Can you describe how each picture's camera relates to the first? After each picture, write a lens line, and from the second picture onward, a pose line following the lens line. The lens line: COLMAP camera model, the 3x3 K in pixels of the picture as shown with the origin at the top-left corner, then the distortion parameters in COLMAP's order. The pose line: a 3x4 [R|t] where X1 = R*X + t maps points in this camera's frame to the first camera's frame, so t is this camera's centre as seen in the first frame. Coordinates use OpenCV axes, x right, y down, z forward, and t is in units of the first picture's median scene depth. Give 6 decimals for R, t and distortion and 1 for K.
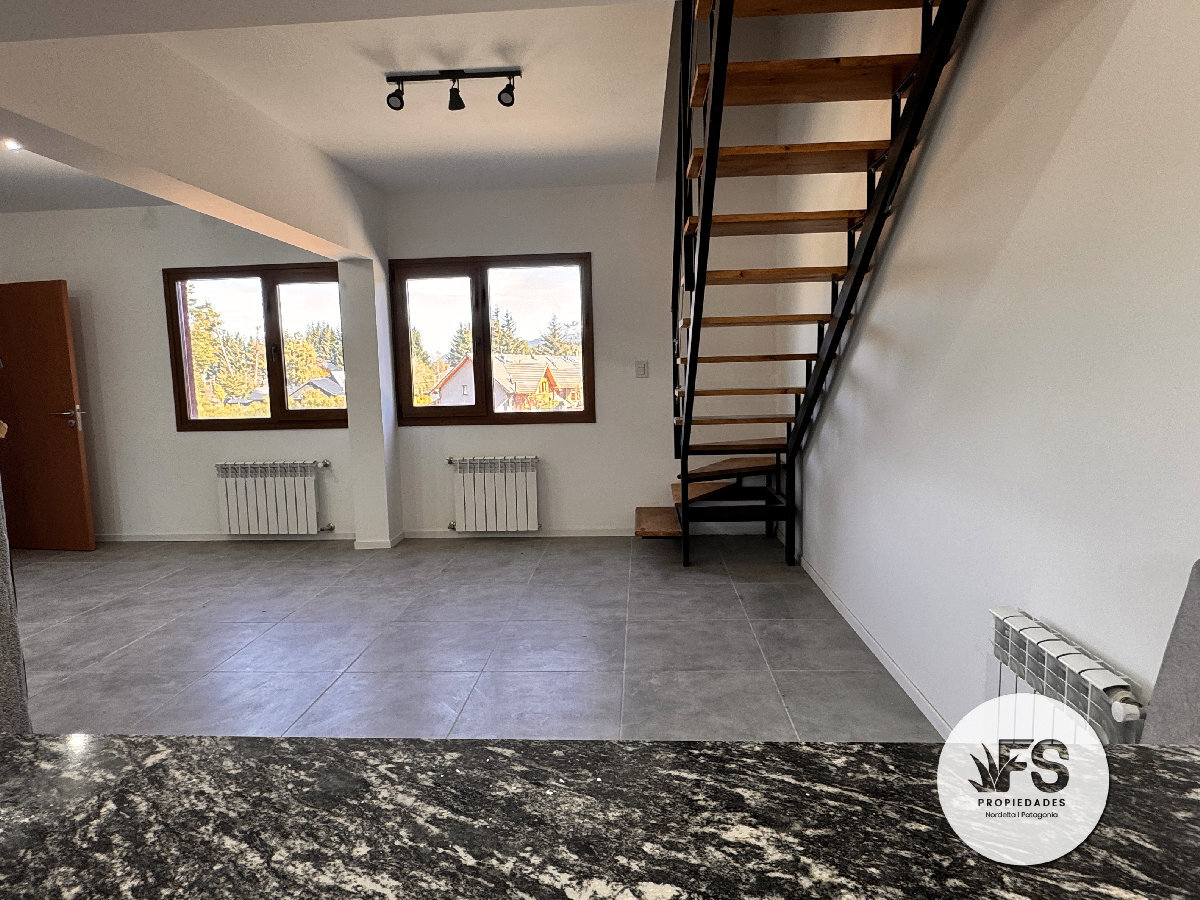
lens RADIAL K [[709.7, 0, 600.0], [0, 709.7, 450.0], [0, 0, 1]] dist [0.000373, 0.000350]
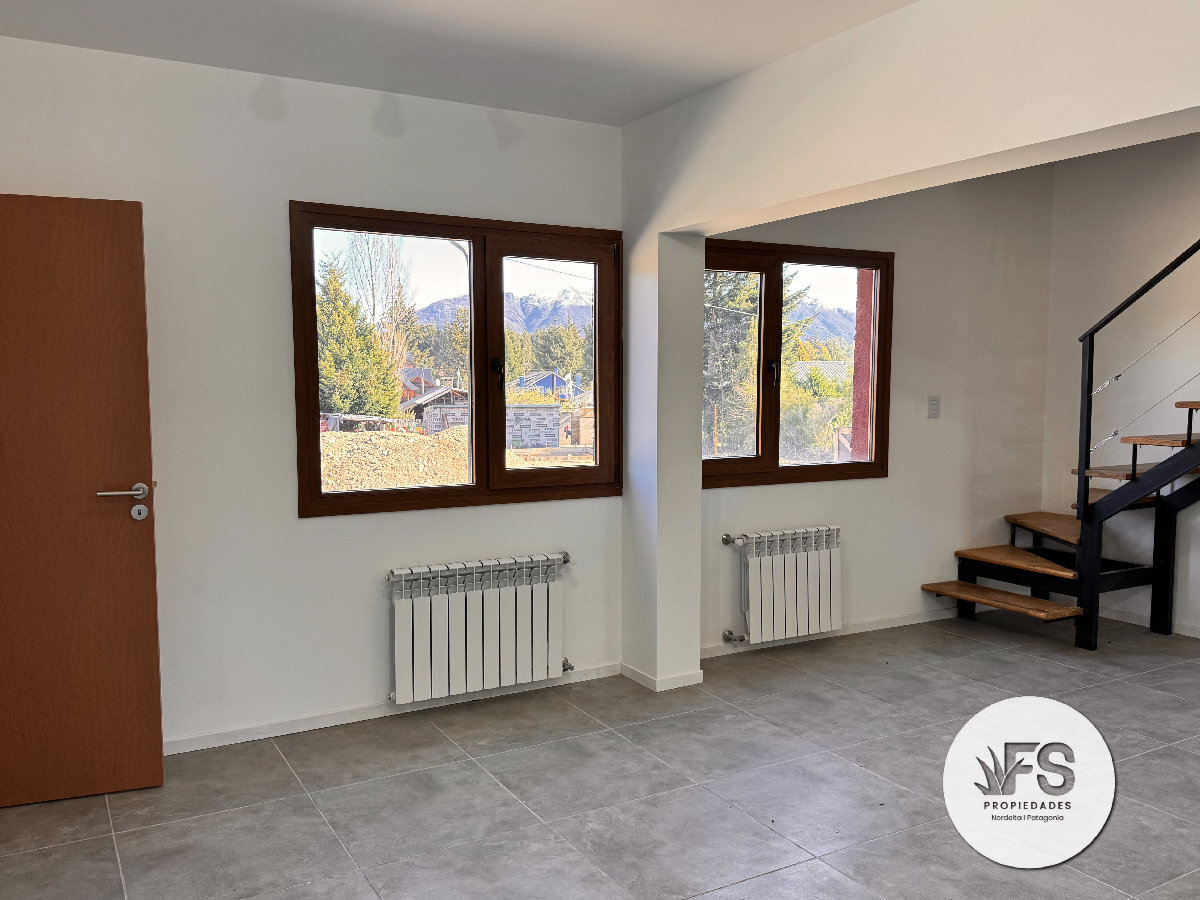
lens RADIAL K [[935.6, 0, 600.0], [0, 935.6, 450.0], [0, 0, 1]] dist [0.041471, -0.003068]
pose [[0.851750, -0.014342, 0.523752, -0.784282], [0.049238, 0.997392, -0.052762, -0.028943], [-0.521629, 0.070728, 0.850236, 0.308592]]
